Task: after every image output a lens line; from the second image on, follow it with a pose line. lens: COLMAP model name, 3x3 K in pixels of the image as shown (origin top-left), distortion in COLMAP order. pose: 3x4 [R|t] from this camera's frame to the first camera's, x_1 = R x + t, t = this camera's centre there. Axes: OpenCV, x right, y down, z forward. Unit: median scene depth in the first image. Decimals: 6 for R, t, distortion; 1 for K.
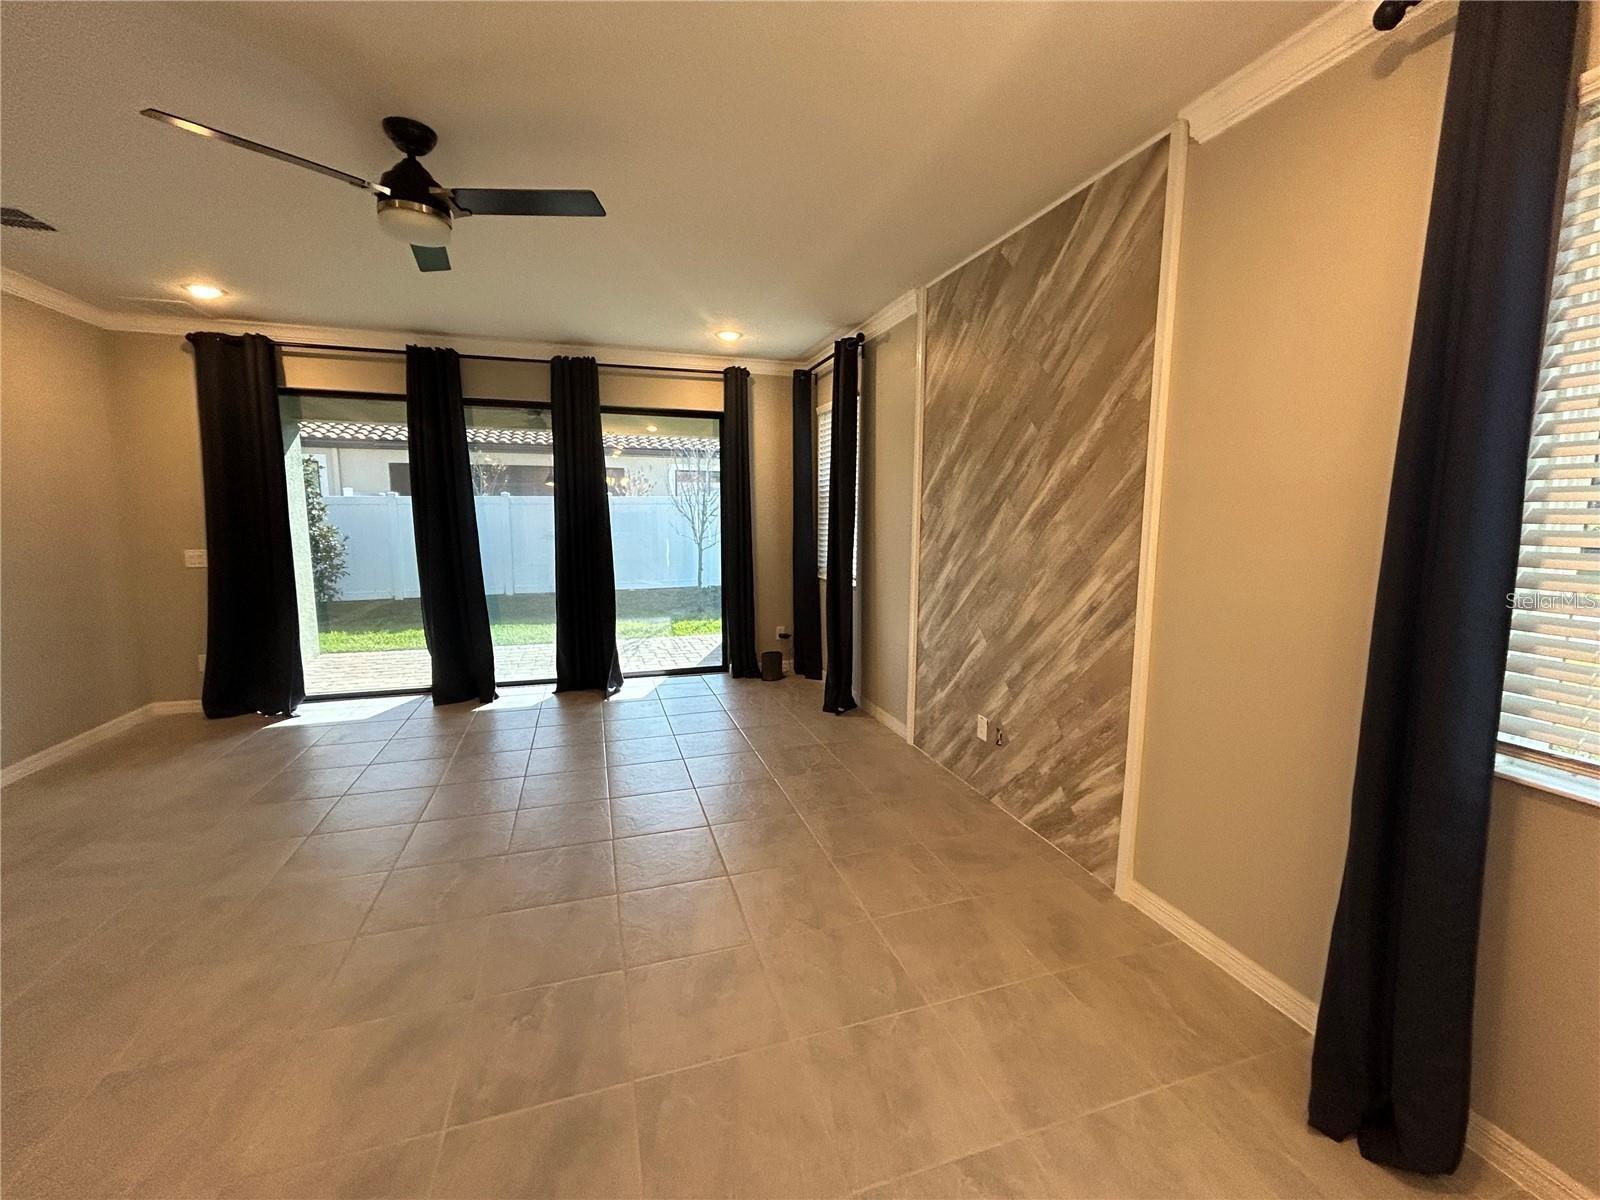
lens RADIAL K [[652.8, 0, 801.2], [0, 652.8, 596.0], [0, 0, 1]] dist [-0.000762, -0.000186]
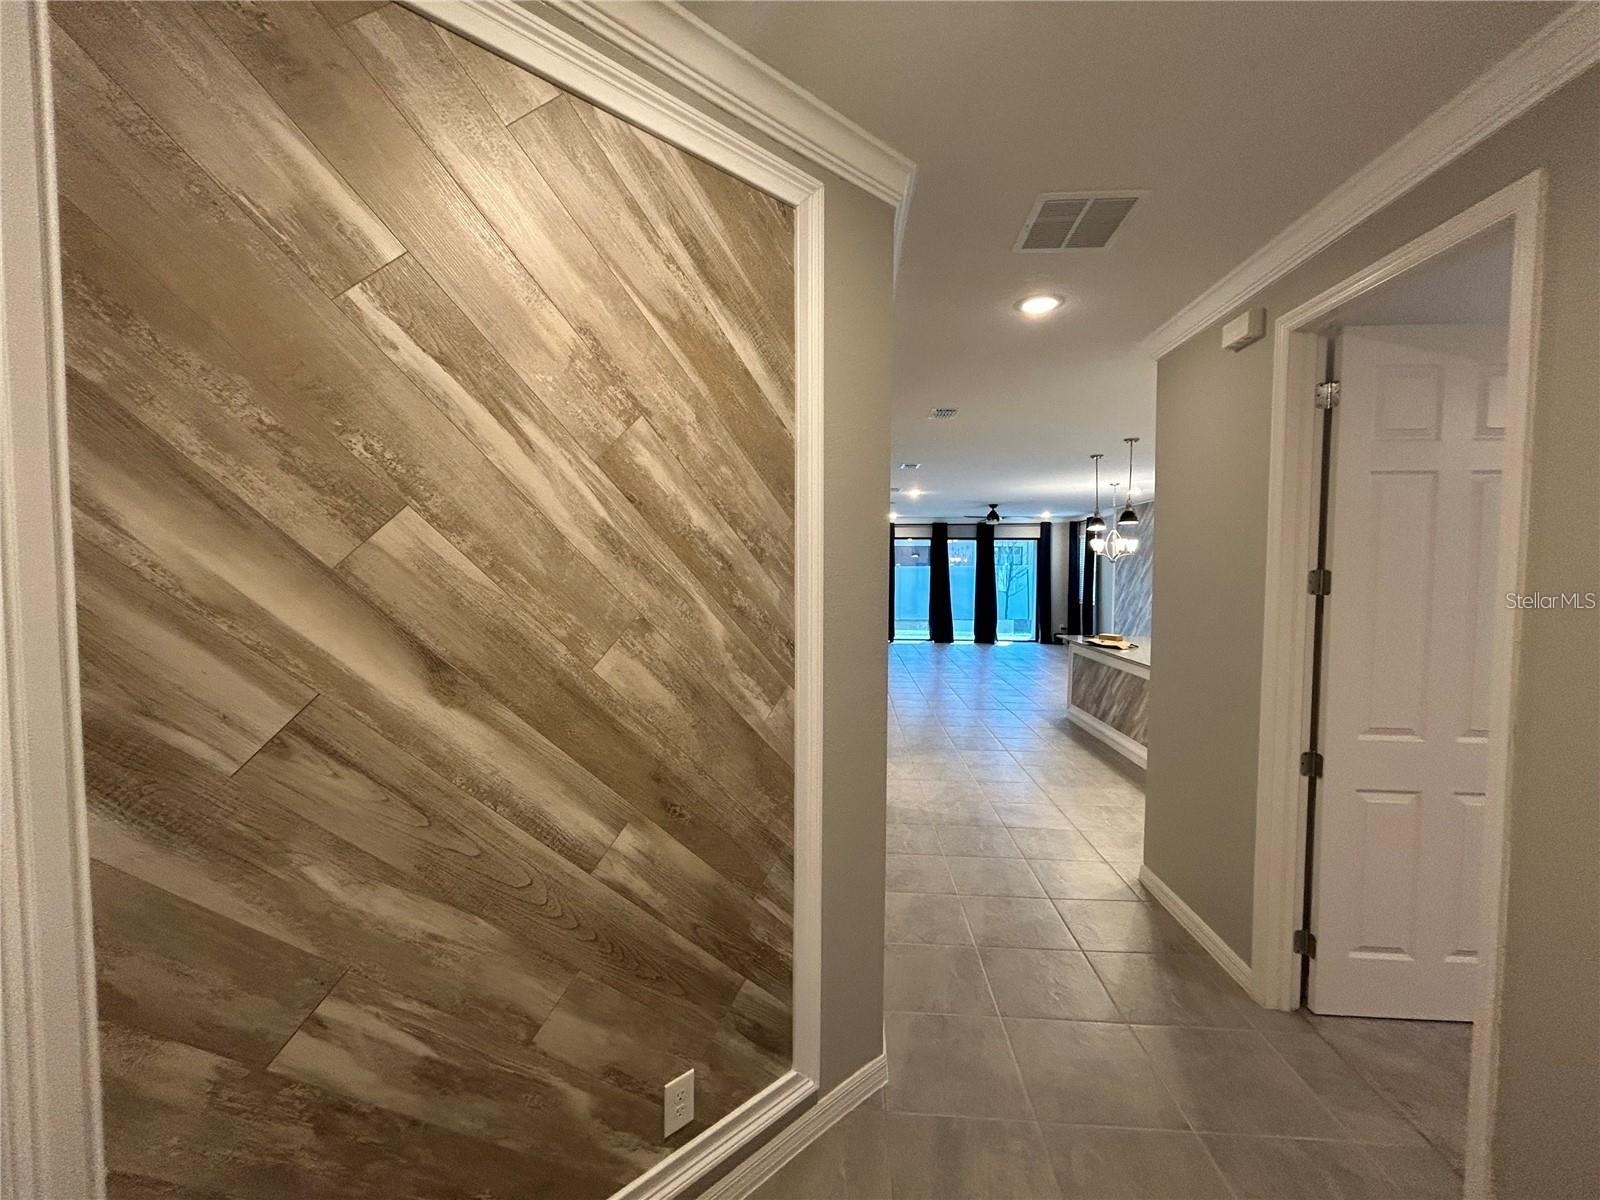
lens RADIAL K [[652.8, 0, 813.7], [0, 652.8, 604.1], [0, 0, 1]] dist [-0.000762, -0.000186]
pose [[0.934351, 0.013163, -0.356111, -0.050295], [-0.040929, 0.996668, -0.070549, 0.283108], [0.353996, 0.080493, 0.931777, -2.469853]]
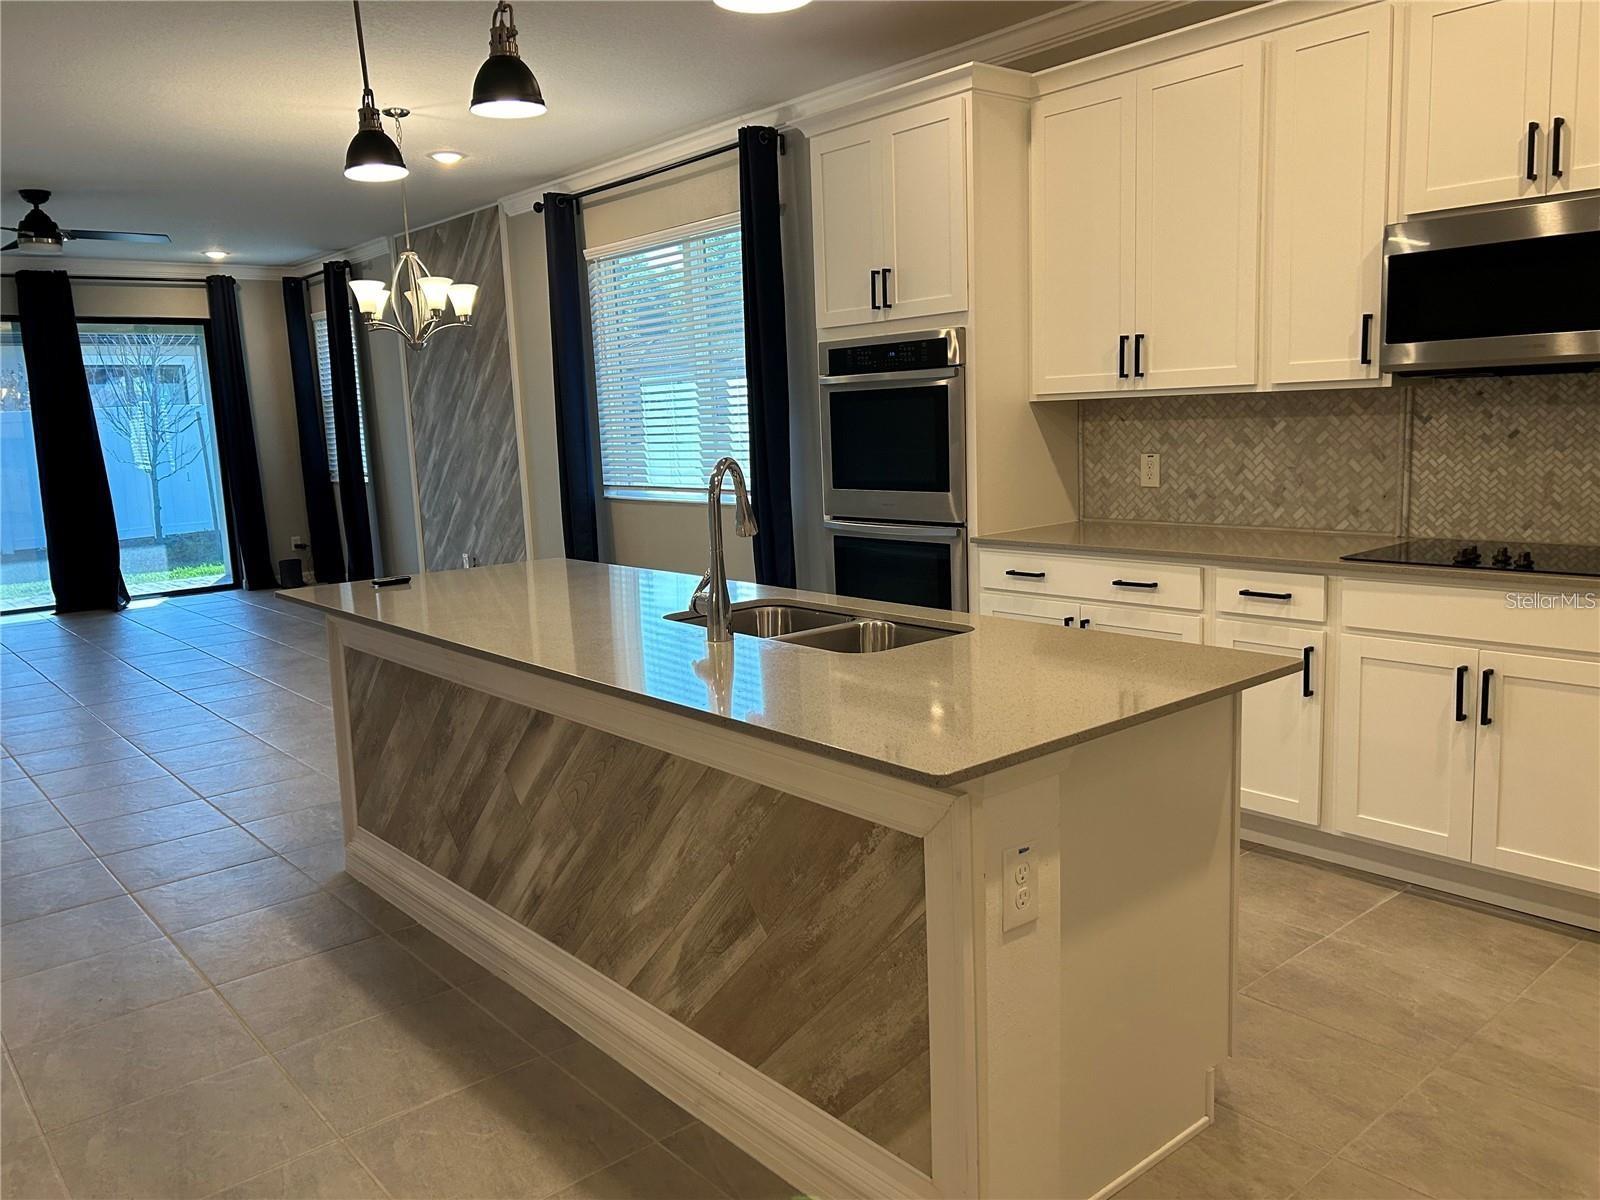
lens RADIAL K [[1207.2, 0, 799.0], [0, 1207.2, 598.2], [0, 0, 1]] dist [0.004676, -0.001564]
pose [[0.920843, -0.103510, 0.375945, -0.043511], [0.095587, 0.994628, 0.039723, 0.220090], [-0.378037, -0.000643, 0.925790, -1.514561]]
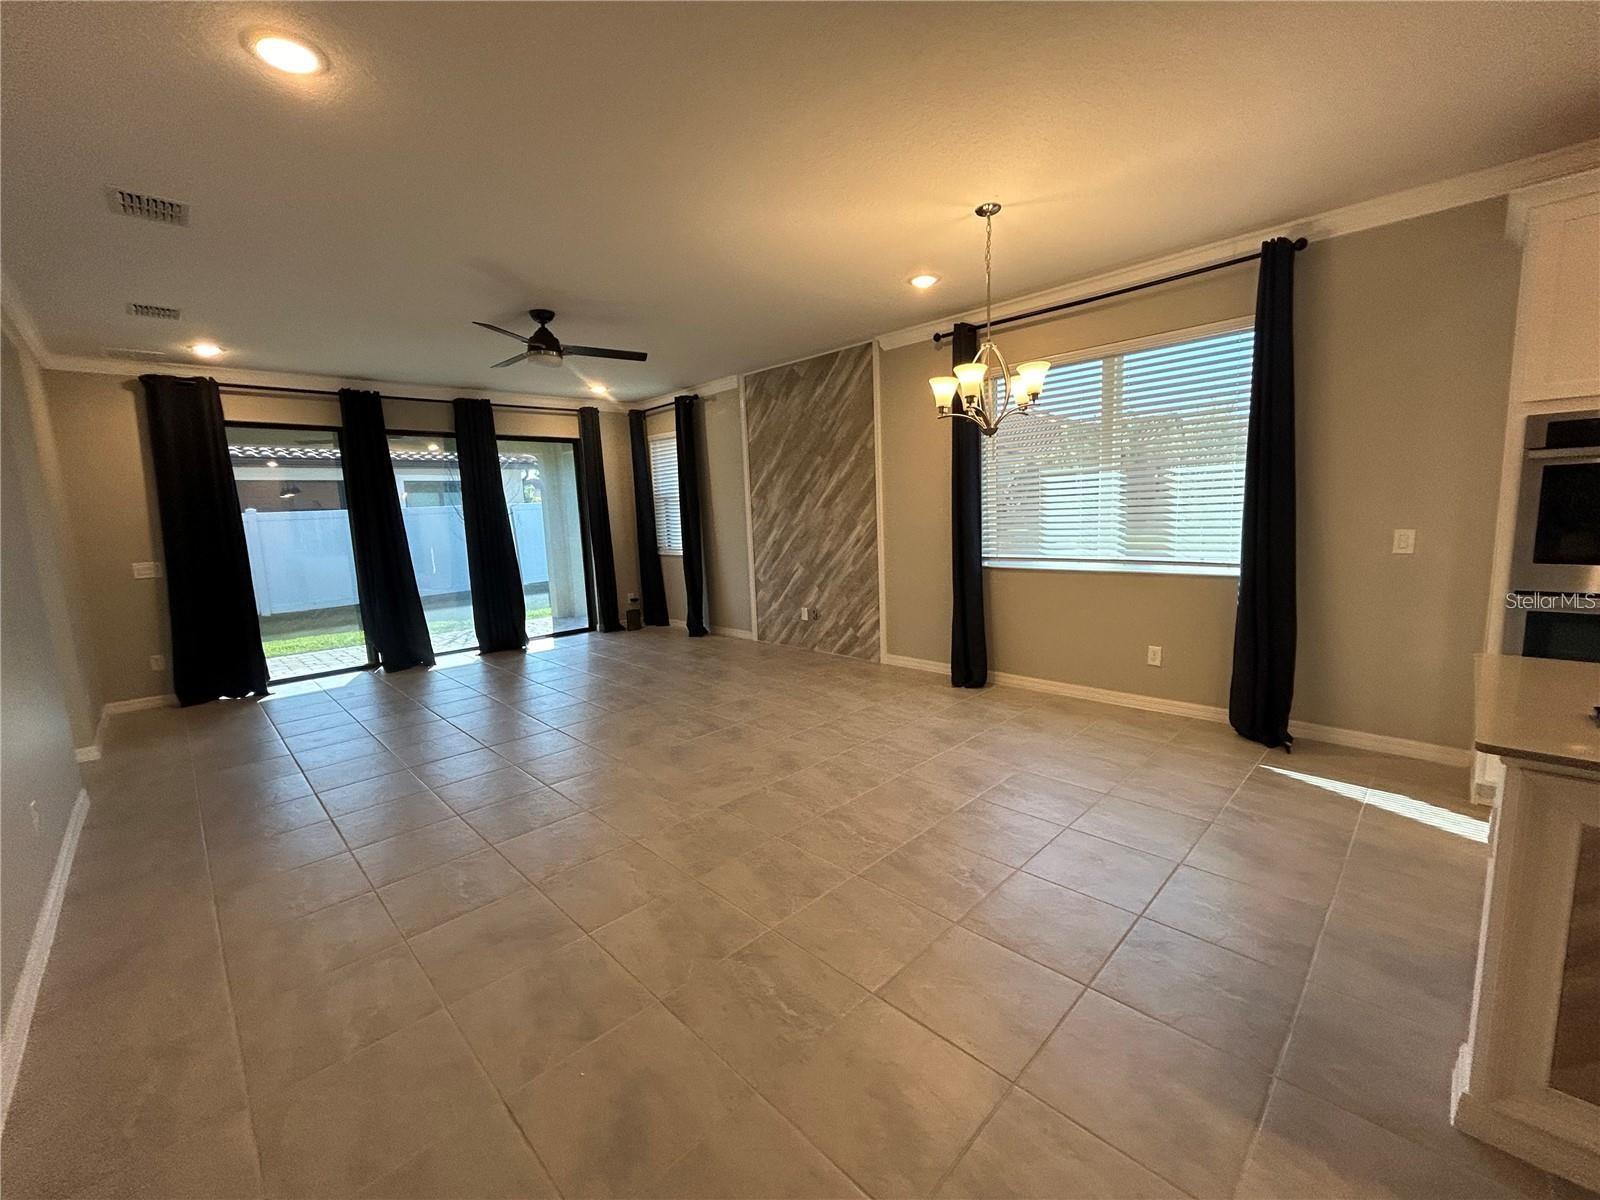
lens RADIAL K [[652.8, 0, 804.5], [0, 652.8, 595.9], [0, 0, 1]] dist [-0.000762, -0.000186]
pose [[0.892652, -0.101132, 0.439254, -0.494811], [0.103479, 0.994456, 0.018670, 0.102648], [-0.438708, 0.028787, 0.898169, -0.633102]]
